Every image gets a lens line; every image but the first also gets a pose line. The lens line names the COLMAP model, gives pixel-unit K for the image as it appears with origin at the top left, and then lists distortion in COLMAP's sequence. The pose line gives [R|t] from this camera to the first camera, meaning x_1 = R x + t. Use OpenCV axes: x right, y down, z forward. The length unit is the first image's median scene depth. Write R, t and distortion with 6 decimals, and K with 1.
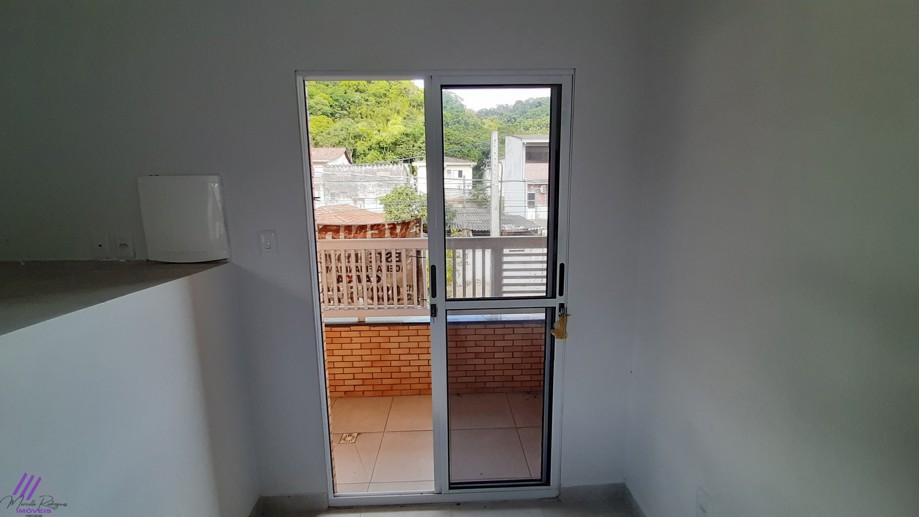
lens RADIAL K [[359.6, 0, 458.7], [0, 359.6, 255.4], [0, 0, 1]] dist [-0.003504, -0.000398]
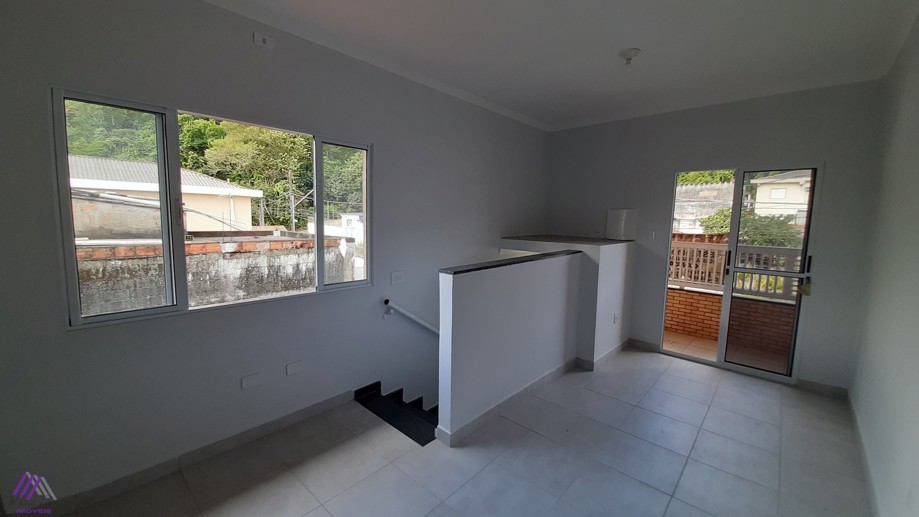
lens RADIAL K [[359.6, 0, 458.7], [0, 359.6, 255.4], [0, 0, 1]] dist [-0.003504, -0.000398]
pose [[0.695467, 0.105763, -0.710732, 0.201550], [-0.142430, 0.989773, 0.007916, 0.164135], [0.704301, 0.095724, 0.703418, -1.020054]]
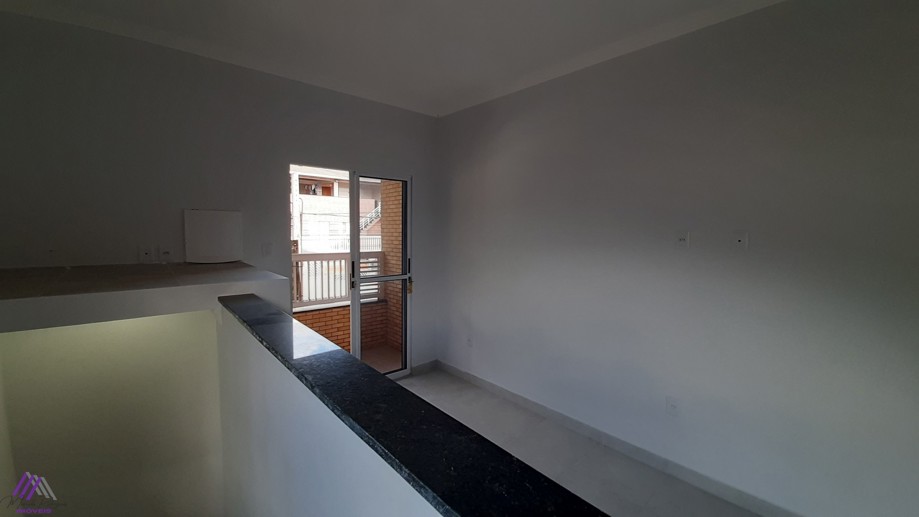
lens RADIAL K [[359.6, 0, 458.7], [0, 359.6, 255.4], [0, 0, 1]] dist [-0.003504, -0.000398]
pose [[0.780195, -0.023137, 0.625109, -0.506025], [0.073218, 0.995824, -0.054525, 0.087180], [-0.621237, 0.088309, 0.778631, -0.540694]]
